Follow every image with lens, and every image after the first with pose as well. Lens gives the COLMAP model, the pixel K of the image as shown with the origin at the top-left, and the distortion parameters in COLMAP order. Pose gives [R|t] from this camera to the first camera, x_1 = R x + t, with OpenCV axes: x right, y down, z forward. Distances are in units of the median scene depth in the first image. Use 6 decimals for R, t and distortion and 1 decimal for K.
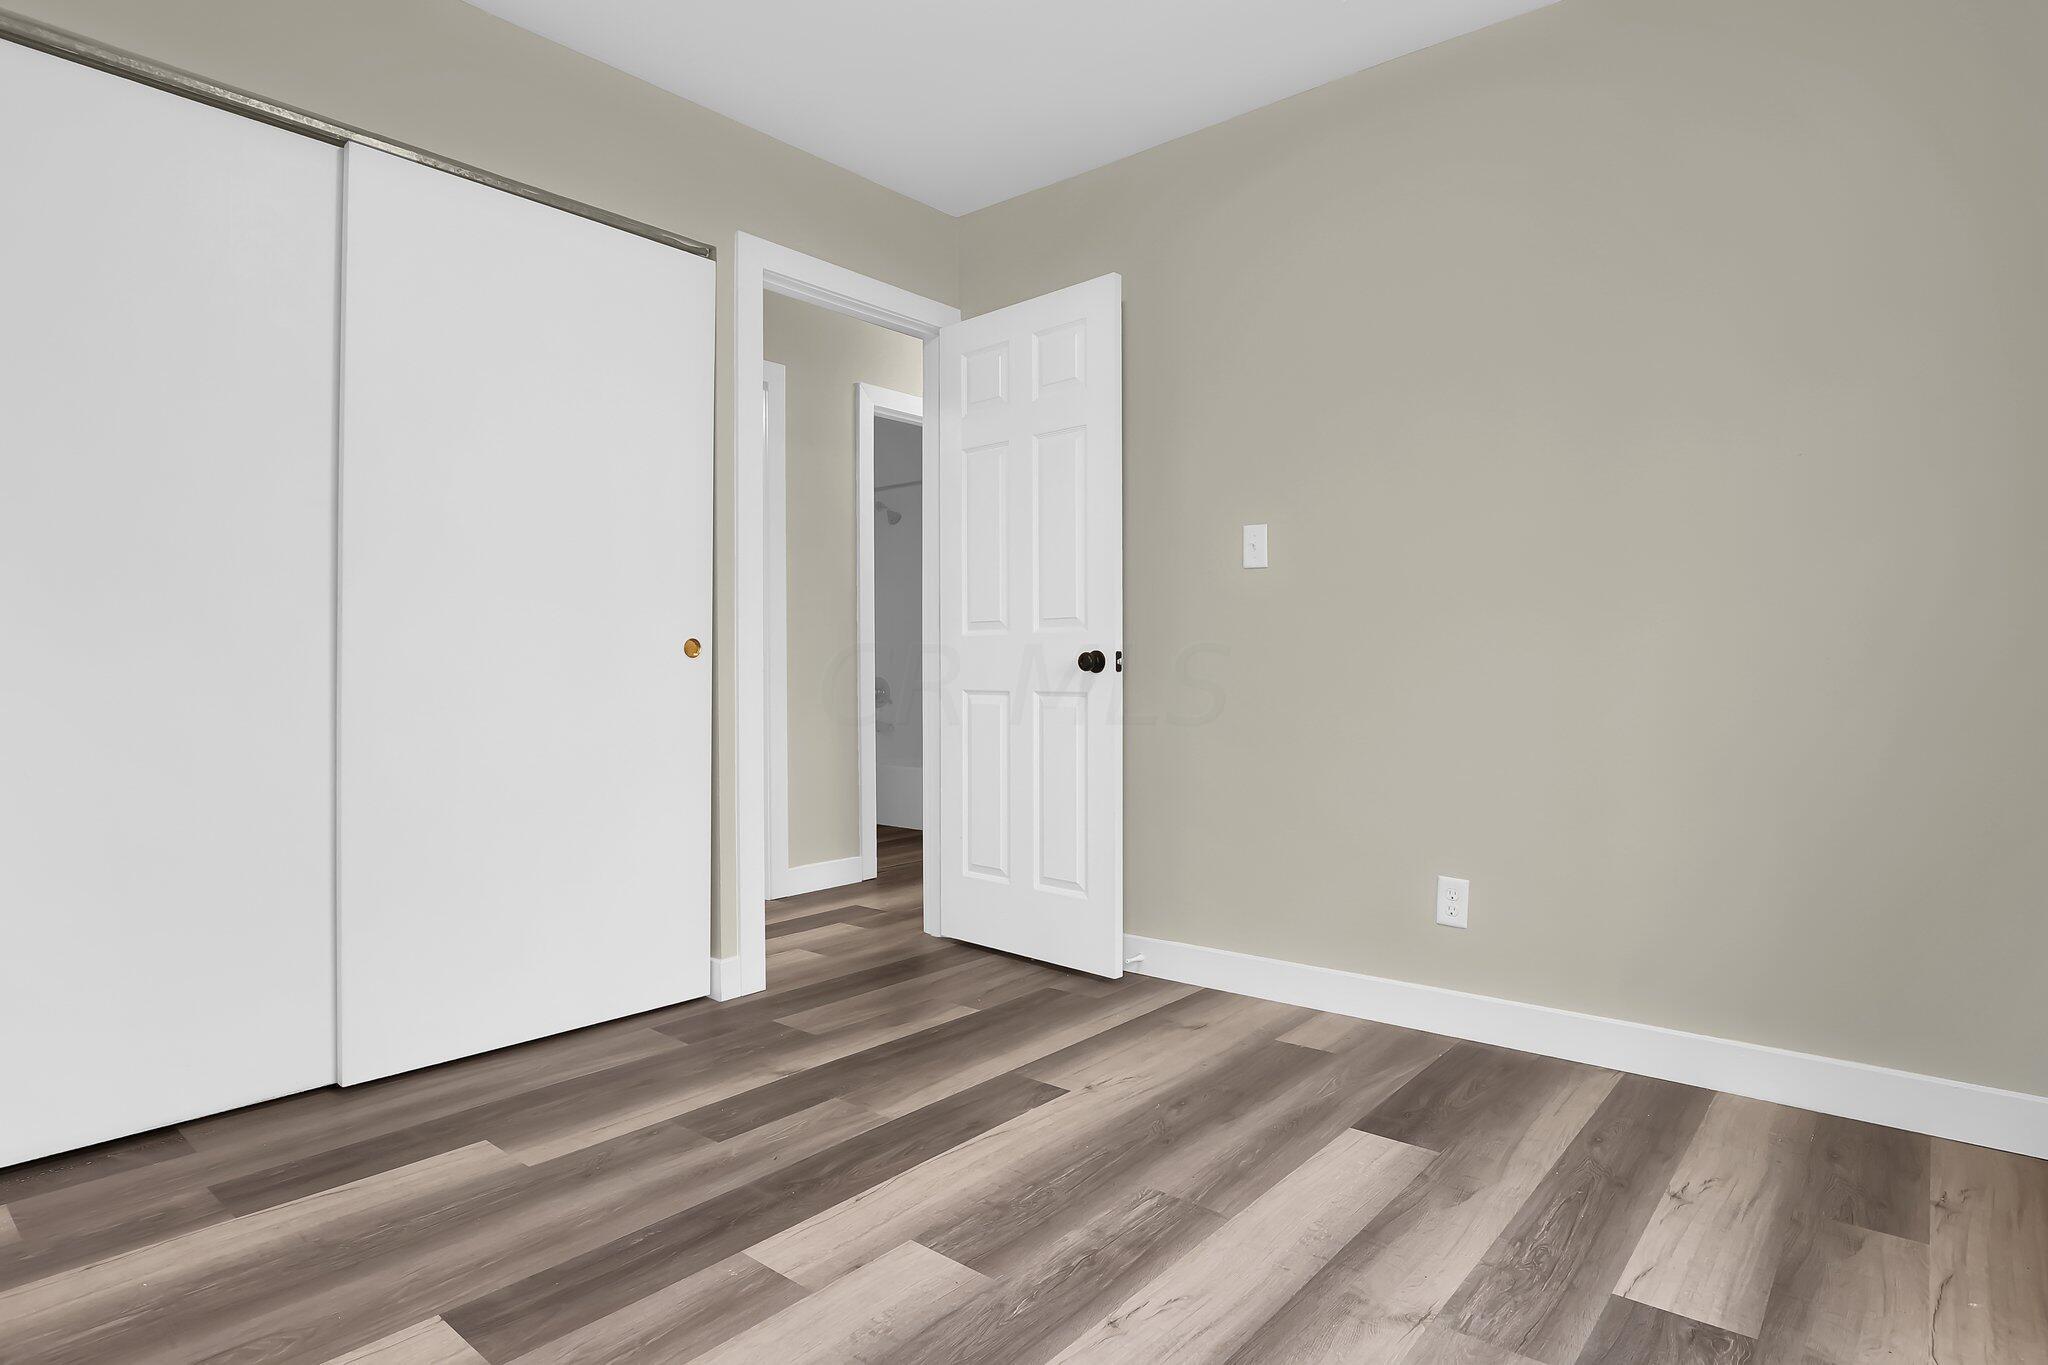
lens RADIAL K [[1094.1, 0, 1025.1], [0, 1094.1, 675.3], [0, 0, 1]] dist [-0.030971, 0.006653]
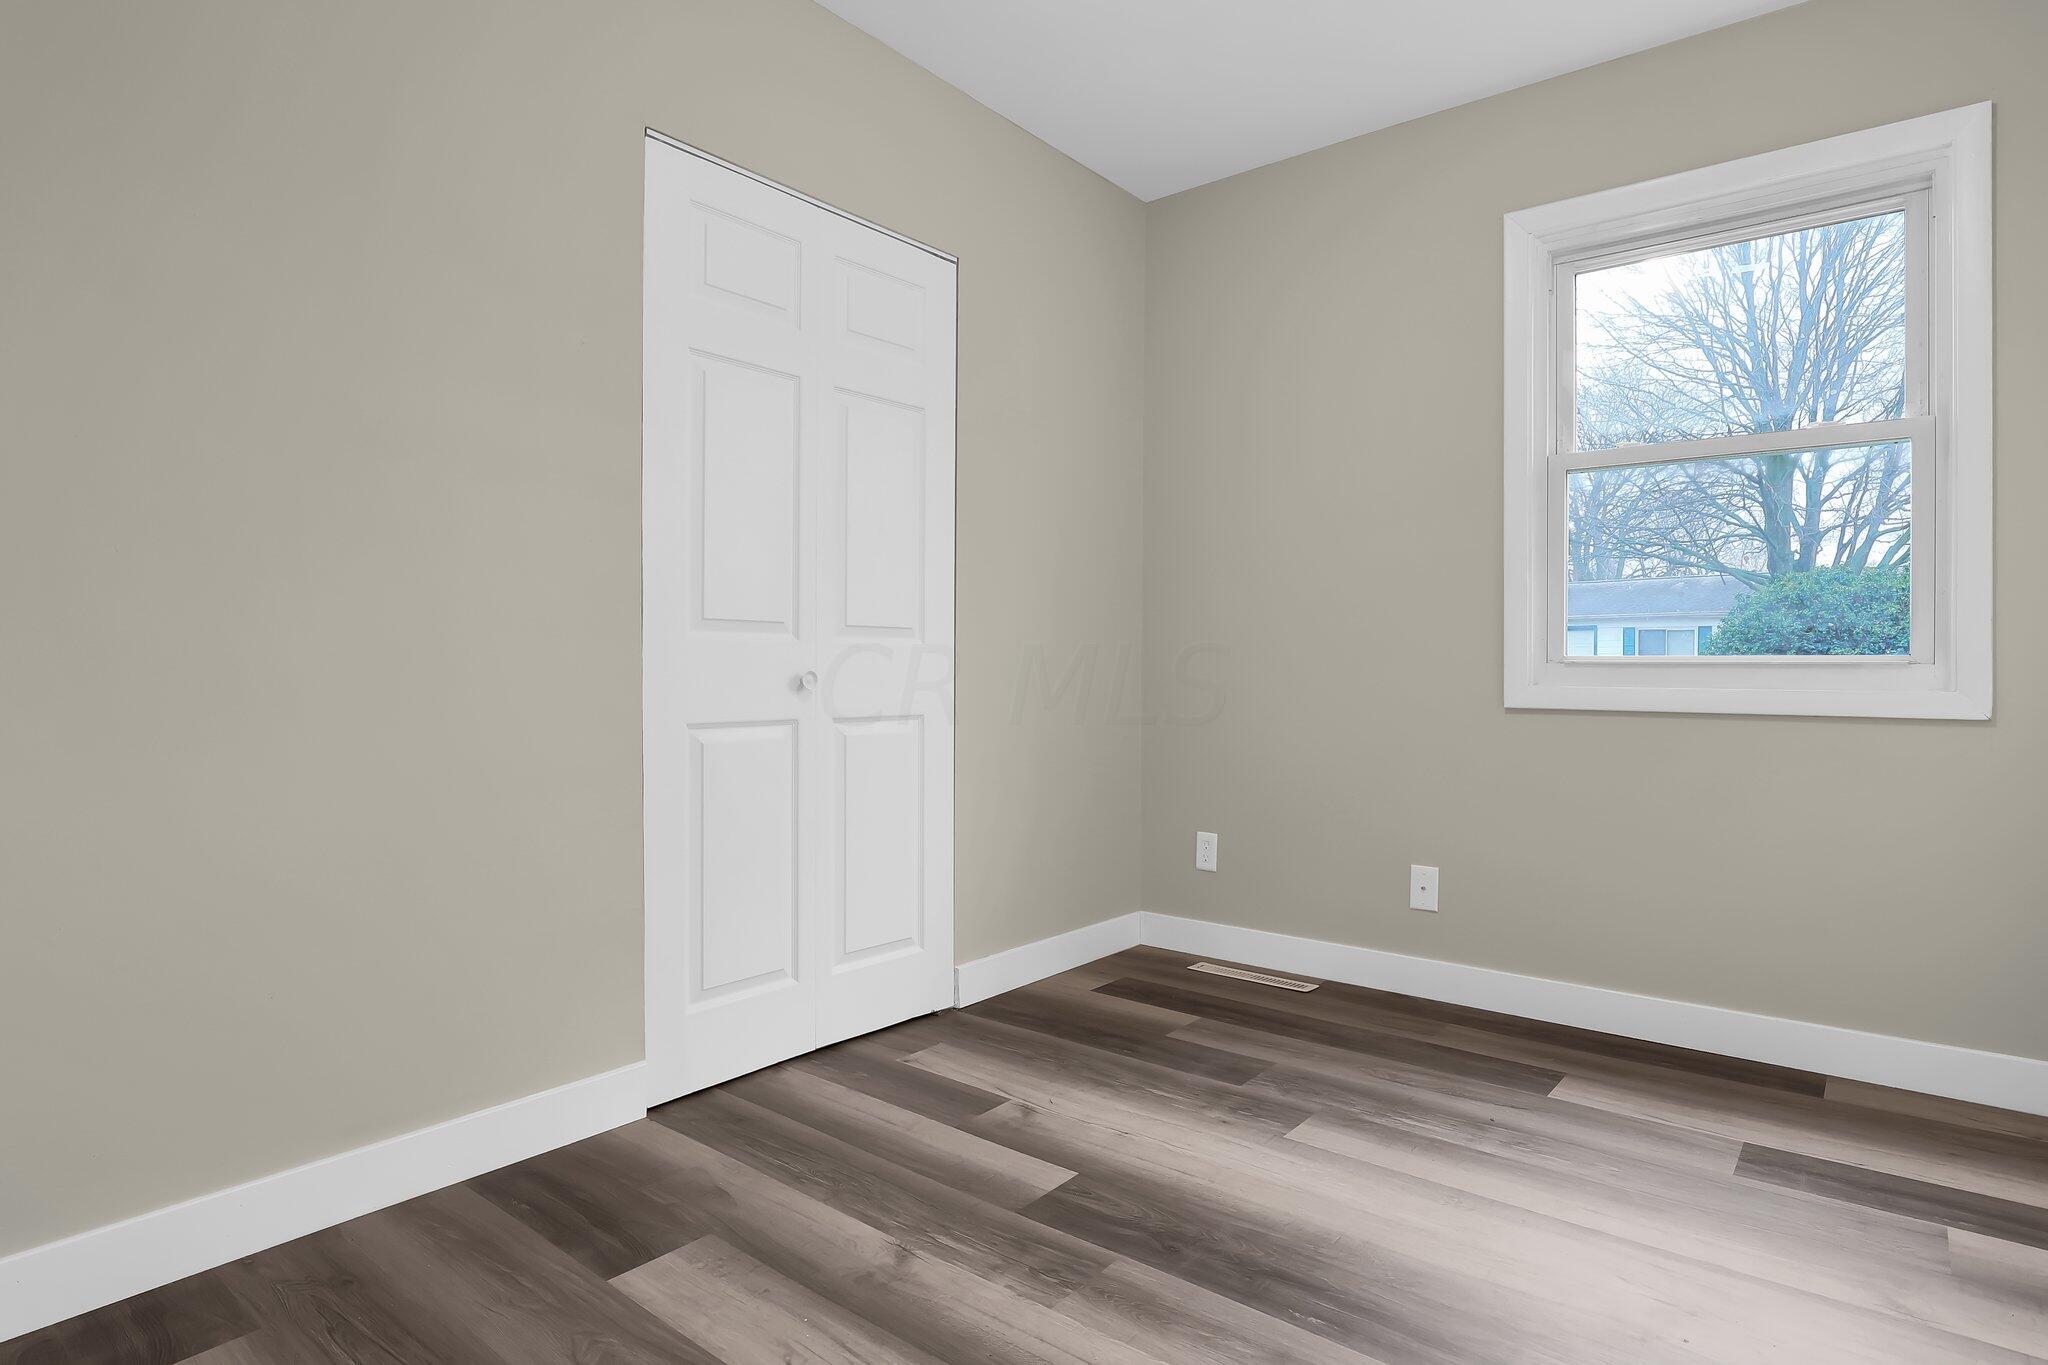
lens RADIAL K [[1094.1, 0, 1020.9], [0, 1094.1, 669.1], [0, 0, 1]] dist [-0.030971, 0.006653]
pose [[-0.011215, 0.008193, 0.999904, -1.393876], [-0.006667, 0.999944, -0.008268, 0.020115], [-0.999915, -0.006759, -0.011159, 0.533151]]
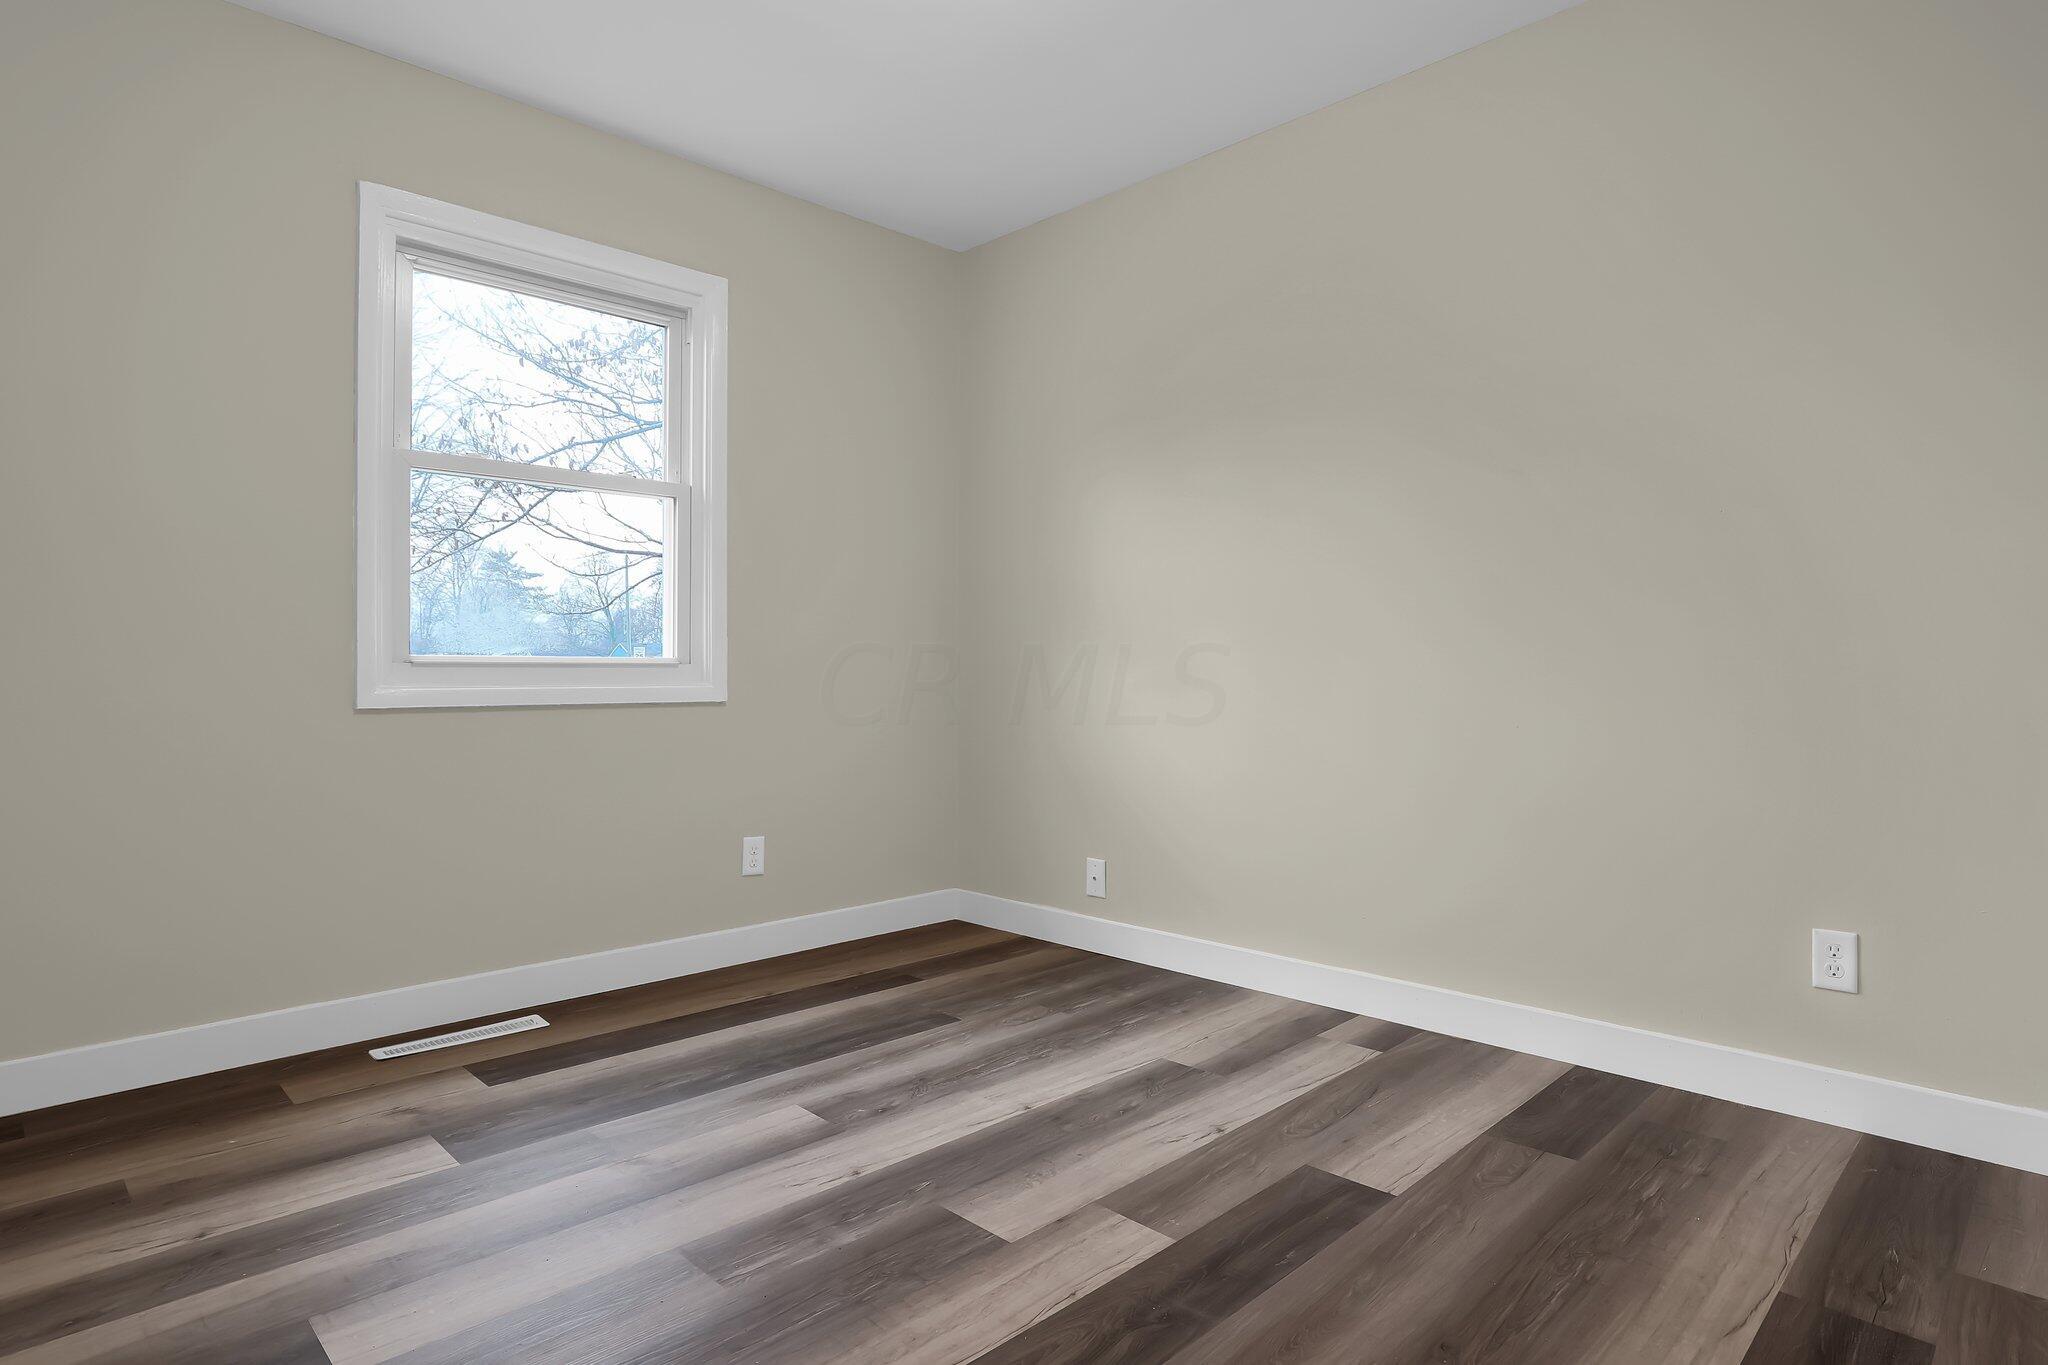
lens RADIAL K [[1094.1, 0, 1036.6], [0, 1094.1, 681.2], [0, 0, 1]] dist [-0.030971, 0.006653]
pose [[-0.996922, 0.005028, 0.078236, -0.208395], [0.006008, 0.999906, 0.012301, -0.006550], [-0.078167, 0.012733, -0.996859, 1.975884]]
